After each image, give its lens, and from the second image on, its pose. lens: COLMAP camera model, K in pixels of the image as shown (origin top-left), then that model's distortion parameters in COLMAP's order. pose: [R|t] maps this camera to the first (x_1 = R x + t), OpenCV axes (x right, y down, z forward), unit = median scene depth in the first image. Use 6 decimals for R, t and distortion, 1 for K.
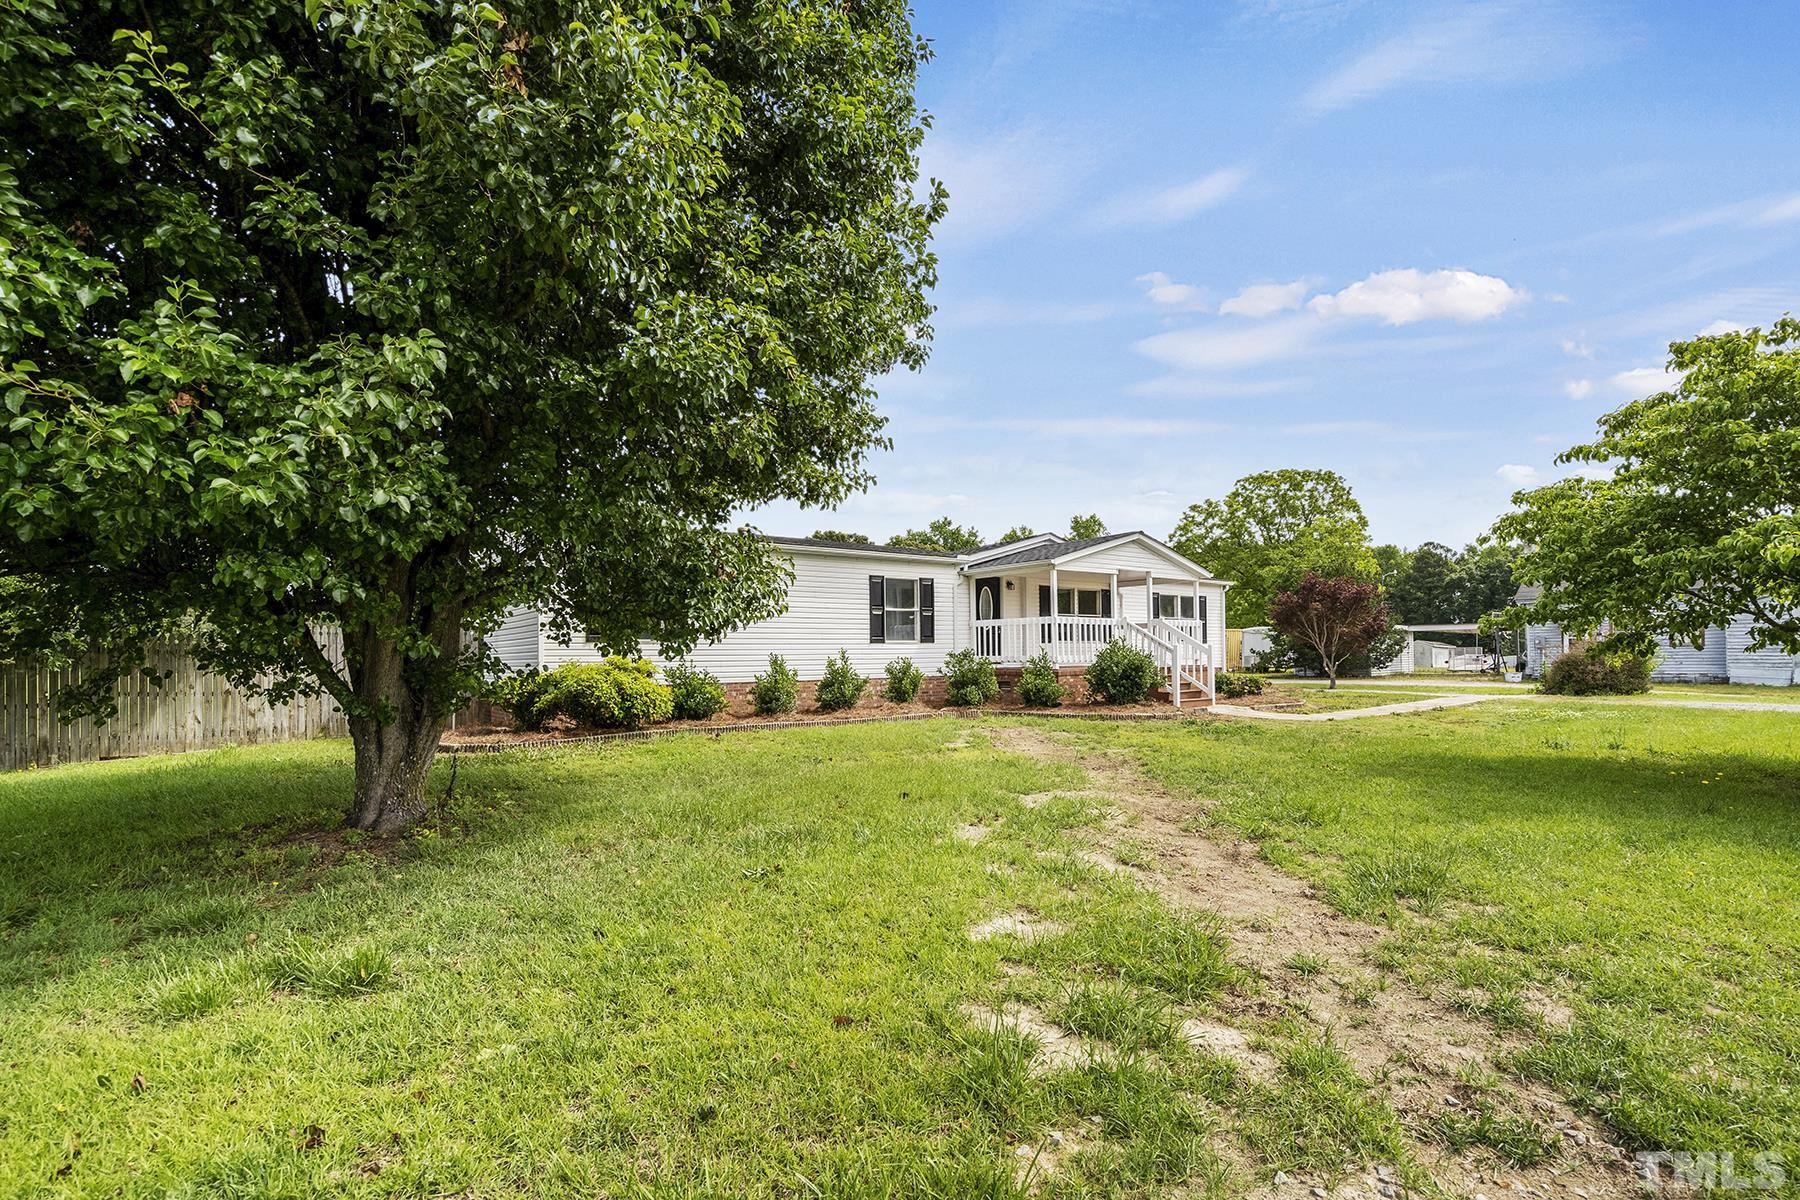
lens RADIAL K [[841.9, 0, 900.3], [0, 841.9, 629.9], [0, 0, 1]] dist [0.000814, 0.000264]
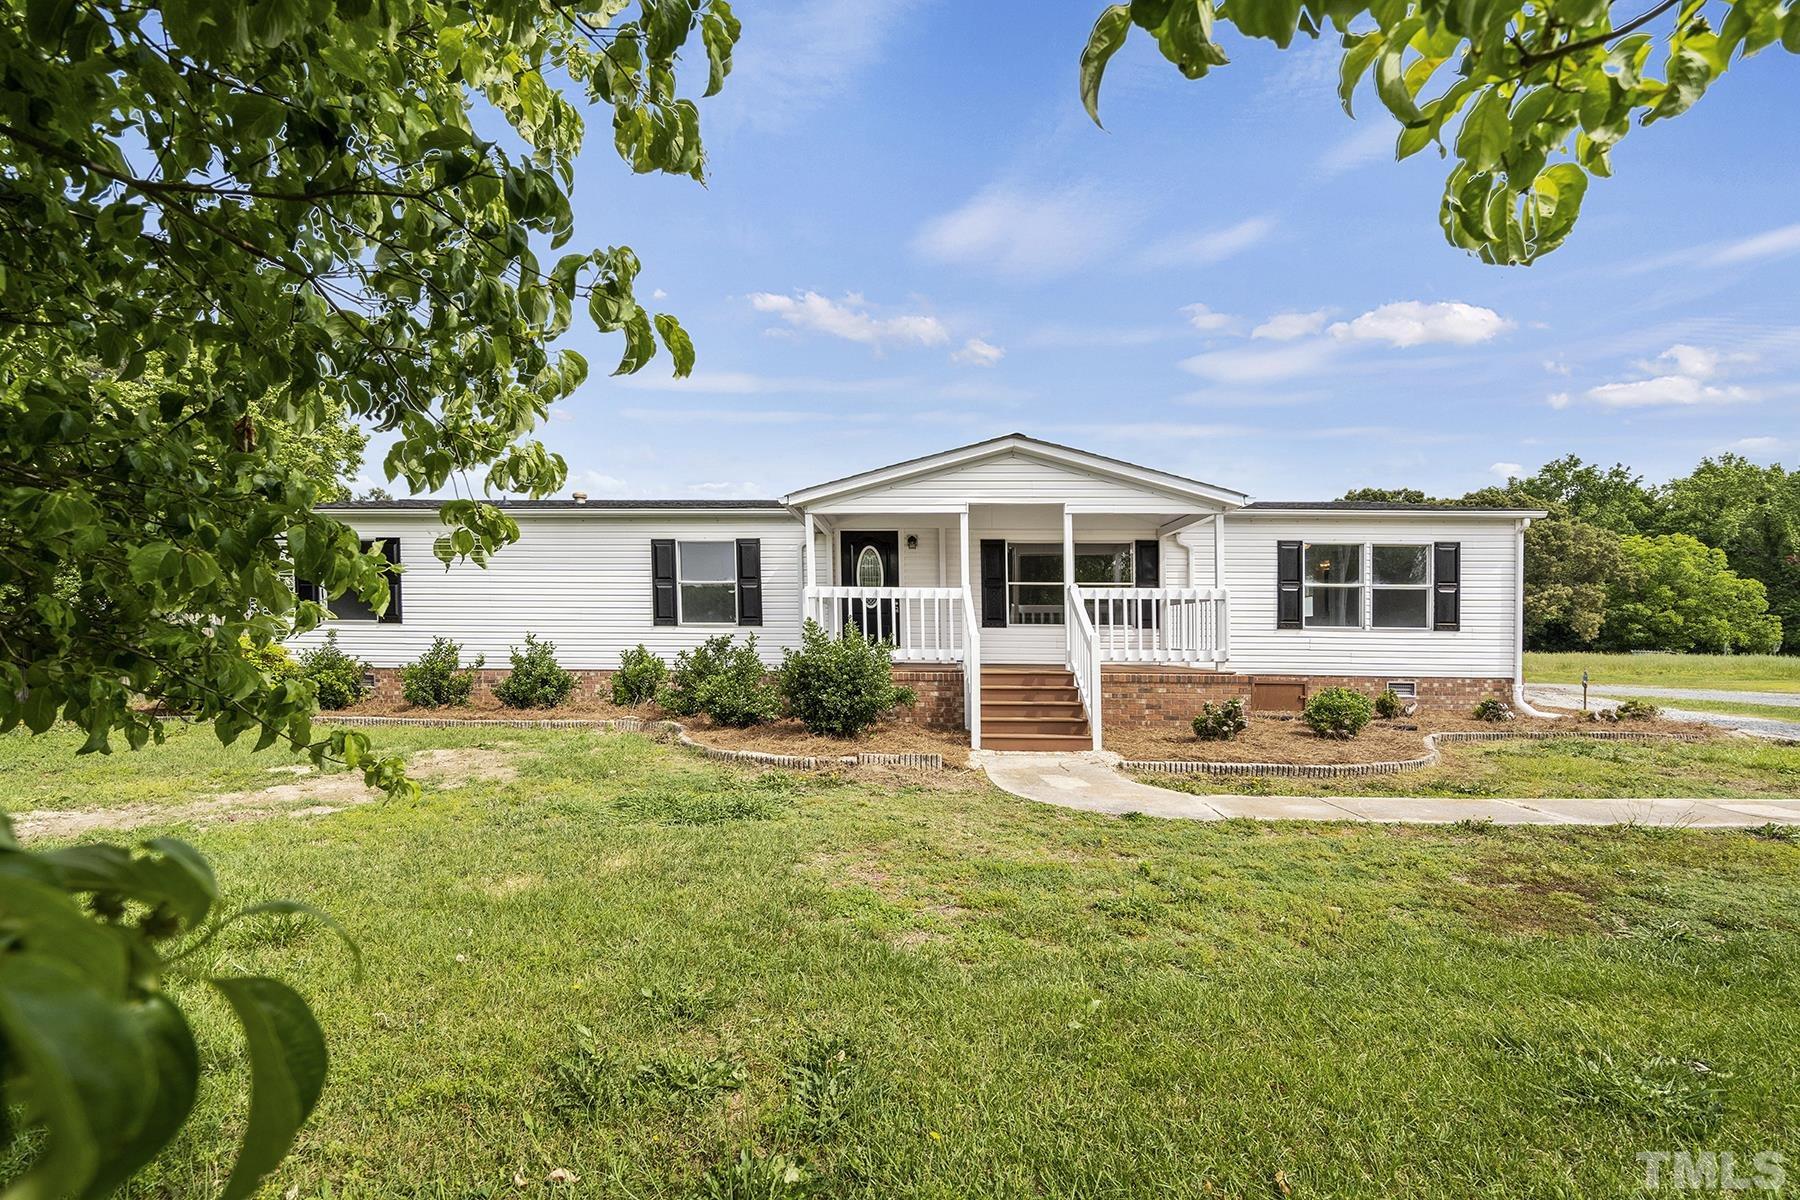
lens RADIAL K [[841.9, 0, 900.3], [0, 841.9, 629.9], [0, 0, 1]] dist [0.000814, 0.000264]
pose [[0.754339, 0.011867, -0.656378, 0.572071], [0.001409, 0.999805, 0.019695, 0.004624], [0.656484, -0.015781, 0.754175, 0.487655]]
